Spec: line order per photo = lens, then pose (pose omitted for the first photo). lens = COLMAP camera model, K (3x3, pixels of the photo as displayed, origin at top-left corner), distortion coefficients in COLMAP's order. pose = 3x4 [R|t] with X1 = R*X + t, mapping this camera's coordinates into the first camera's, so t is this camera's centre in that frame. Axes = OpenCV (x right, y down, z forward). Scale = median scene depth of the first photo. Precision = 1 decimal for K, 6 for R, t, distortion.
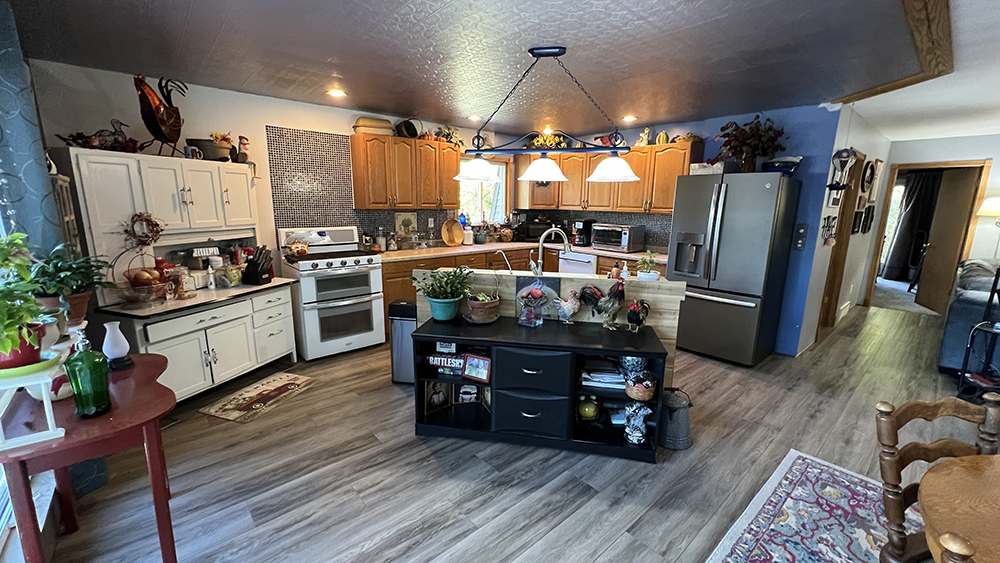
lens RADIAL K [[399.3, 0, 497.9], [0, 399.3, 285.5], [0, 0, 1]] dist [-0.002720, 0.000066]
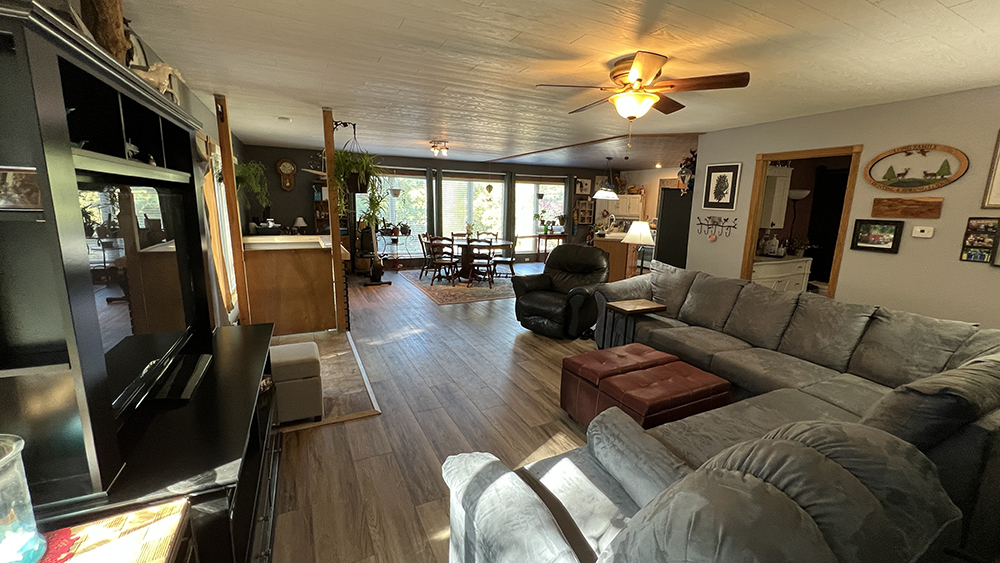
lens RADIAL K [[399.3, 0, 497.5], [0, 399.3, 279.7], [0, 0, 1]] dist [-0.002720, 0.000066]
pose [[-0.260808, 0.171128, -0.950103, 2.775414], [-0.222860, 0.946908, 0.231728, -0.168070], [0.939315, 0.272177, -0.208823, 0.850020]]
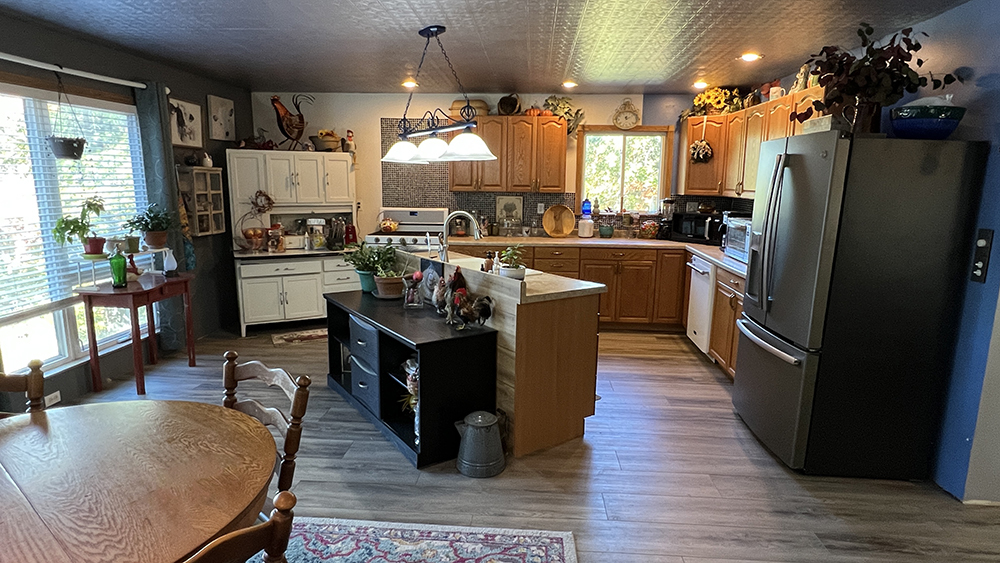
lens RADIAL K [[555.2, 0, 499.4], [0, 555.2, 282.4], [0, 0, 1]] dist [0.003638, -0.000425]
pose [[0.710539, 0.123096, -0.692807, 0.995287], [-0.148057, 0.988692, 0.023822, -0.021906], [0.687905, 0.085649, 0.720730, 0.133513]]
